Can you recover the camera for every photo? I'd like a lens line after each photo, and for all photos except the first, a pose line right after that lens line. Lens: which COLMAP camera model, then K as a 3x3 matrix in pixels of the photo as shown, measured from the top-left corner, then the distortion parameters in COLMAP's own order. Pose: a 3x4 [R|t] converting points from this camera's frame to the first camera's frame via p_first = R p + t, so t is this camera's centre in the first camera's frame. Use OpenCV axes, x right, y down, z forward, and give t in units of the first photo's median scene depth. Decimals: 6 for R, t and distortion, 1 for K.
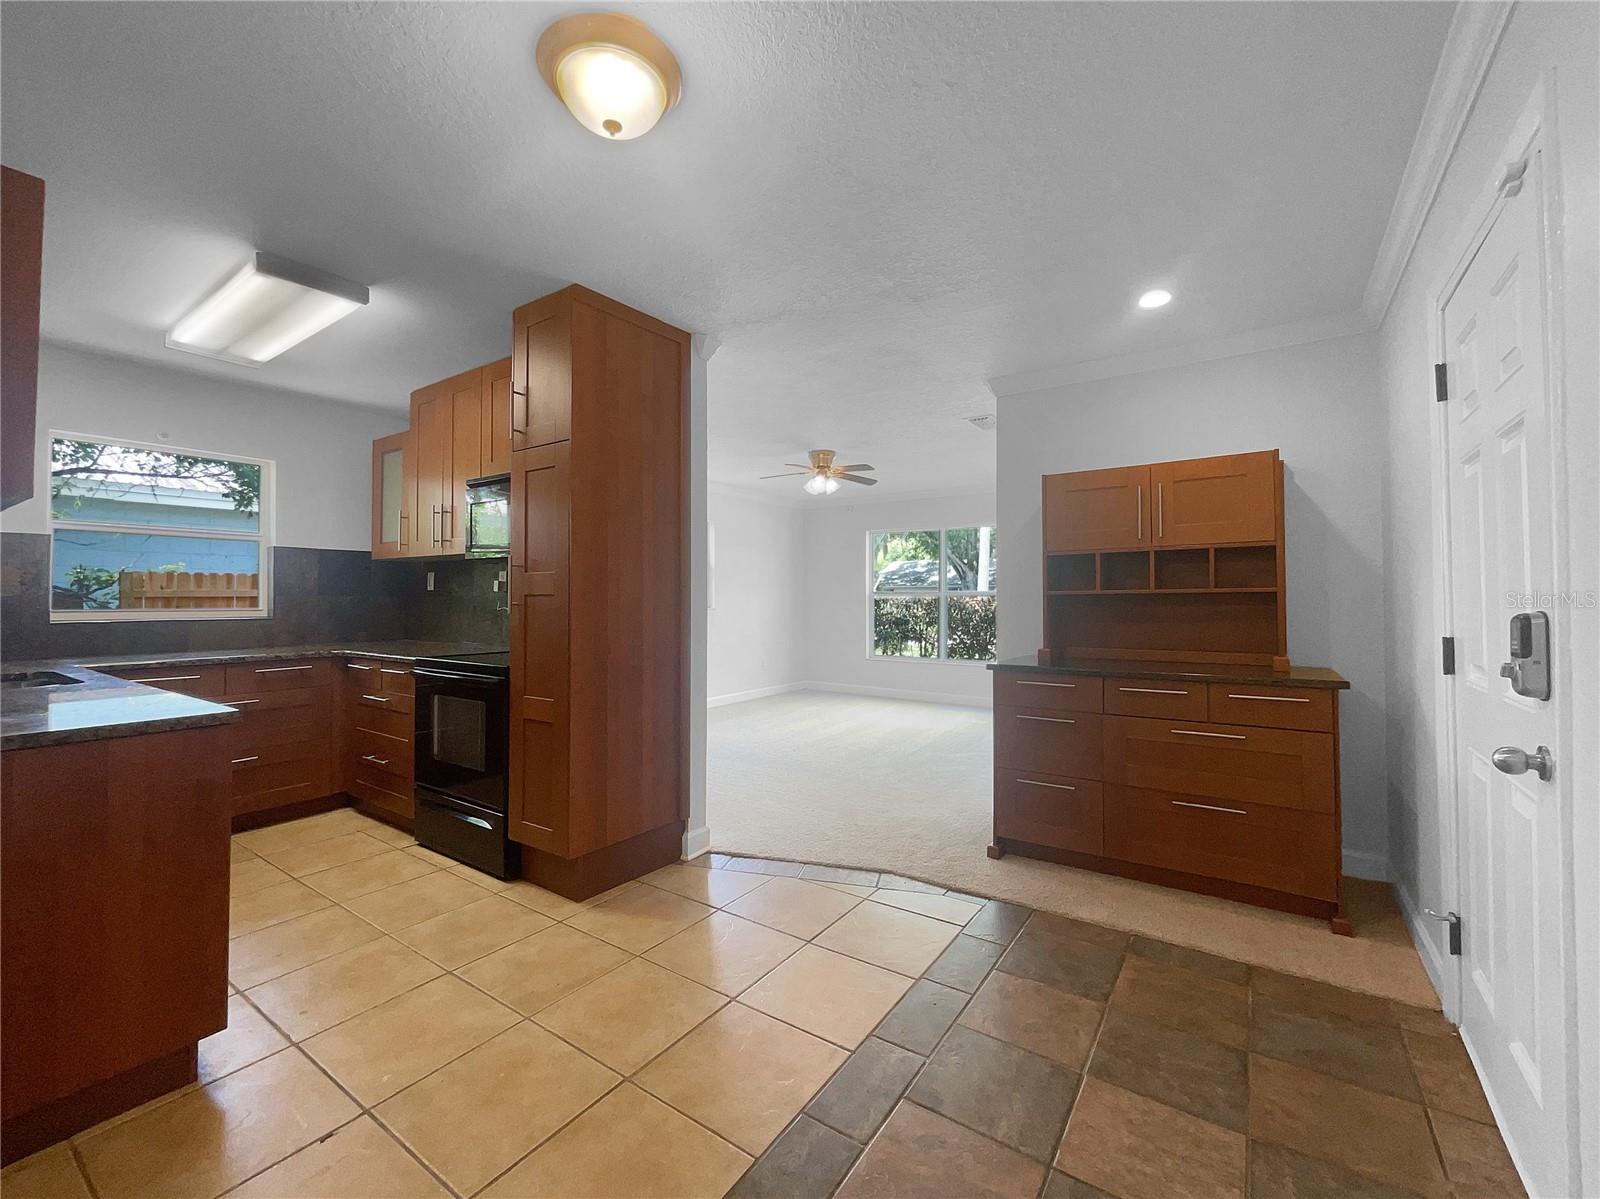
lens RADIAL K [[653.8, 0, 798.9], [0, 653.8, 589.8], [0, 0, 1]] dist [0.003830, -0.000390]
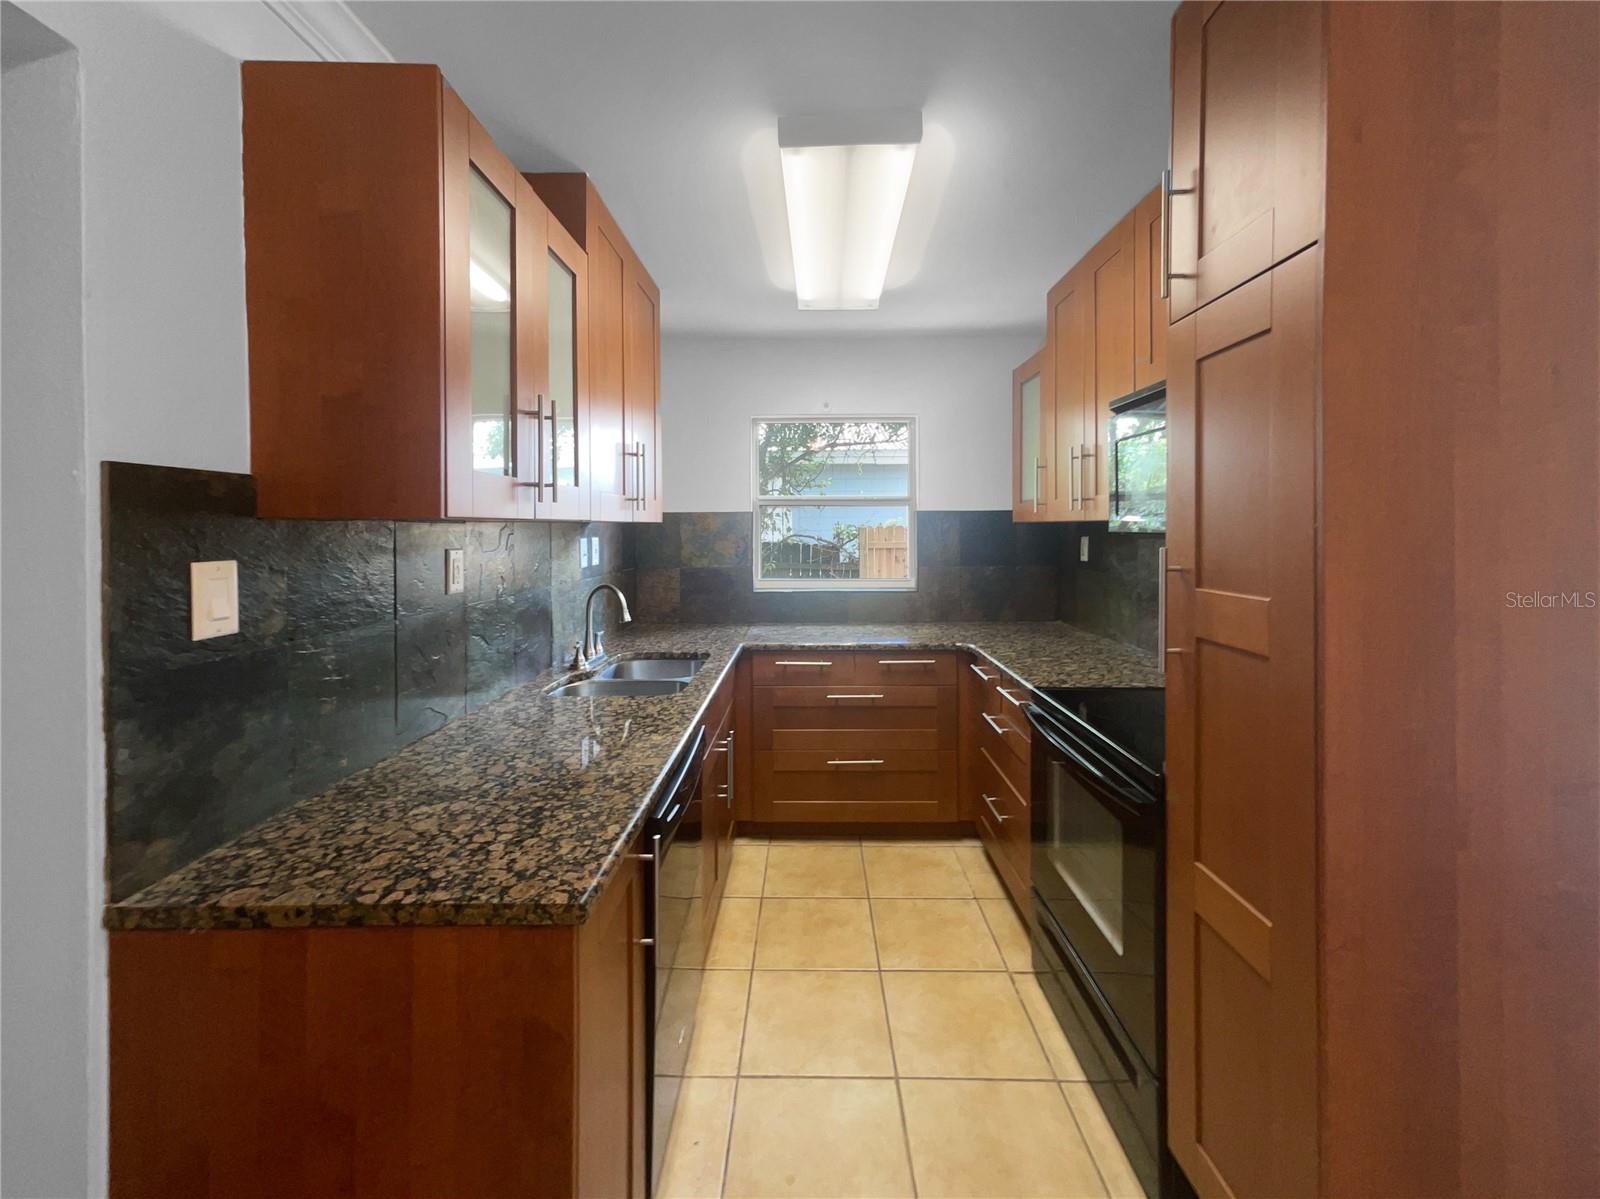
lens RADIAL K [[653.8, 0, 813.0], [0, 653.8, 530.3], [0, 0, 1]] dist [0.003830, -0.000390]
pose [[0.558765, 0.003003, -0.829321, -0.154289], [0.012979, 0.999839, 0.012365, -0.058642], [0.829225, -0.017673, 0.558636, 0.423546]]
